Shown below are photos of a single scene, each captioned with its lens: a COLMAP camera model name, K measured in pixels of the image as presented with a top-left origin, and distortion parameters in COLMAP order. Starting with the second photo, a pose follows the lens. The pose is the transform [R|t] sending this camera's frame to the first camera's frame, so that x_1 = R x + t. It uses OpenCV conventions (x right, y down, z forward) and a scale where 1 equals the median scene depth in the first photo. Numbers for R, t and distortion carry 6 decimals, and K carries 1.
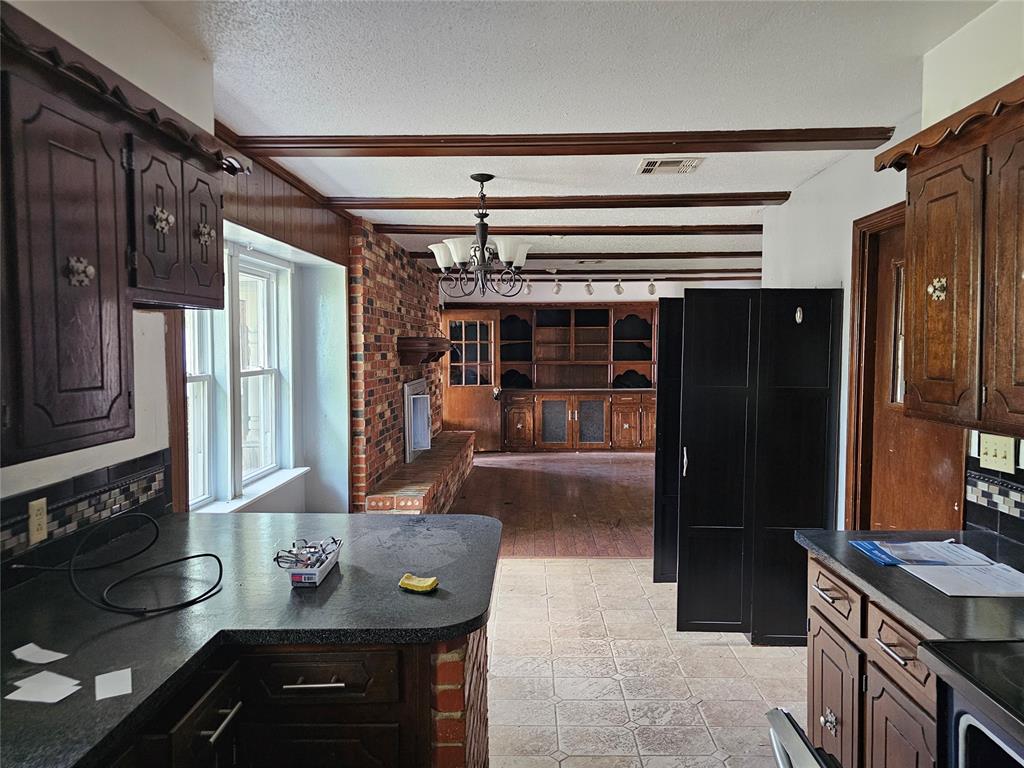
lens RADIAL K [[689.6, 0, 511.8], [0, 689.6, 392.3], [0, 0, 1]] dist [0.056970, -0.042883]
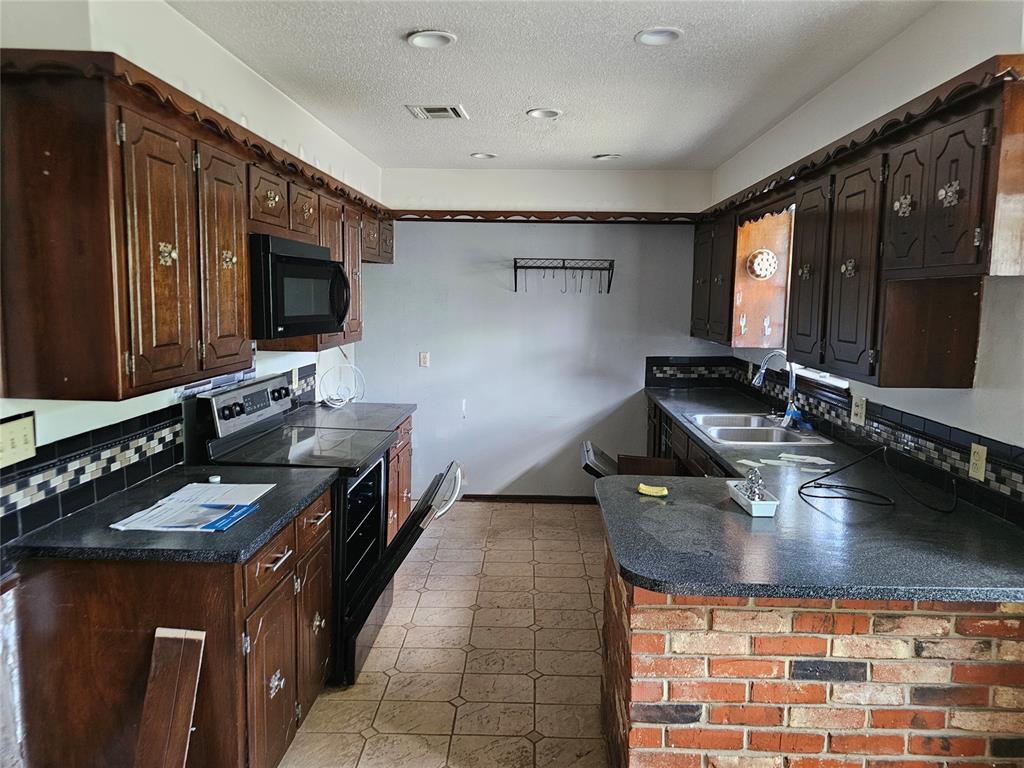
lens RADIAL K [[689.6, 0, 513.0], [0, 689.6, 377.1], [0, 0, 1]] dist [0.056970, -0.042883]
pose [[-0.999908, -0.010958, 0.007963, 0.110776], [-0.009357, 0.983826, 0.178885, -0.155281], [-0.009794, 0.178794, -0.983838, 1.969880]]
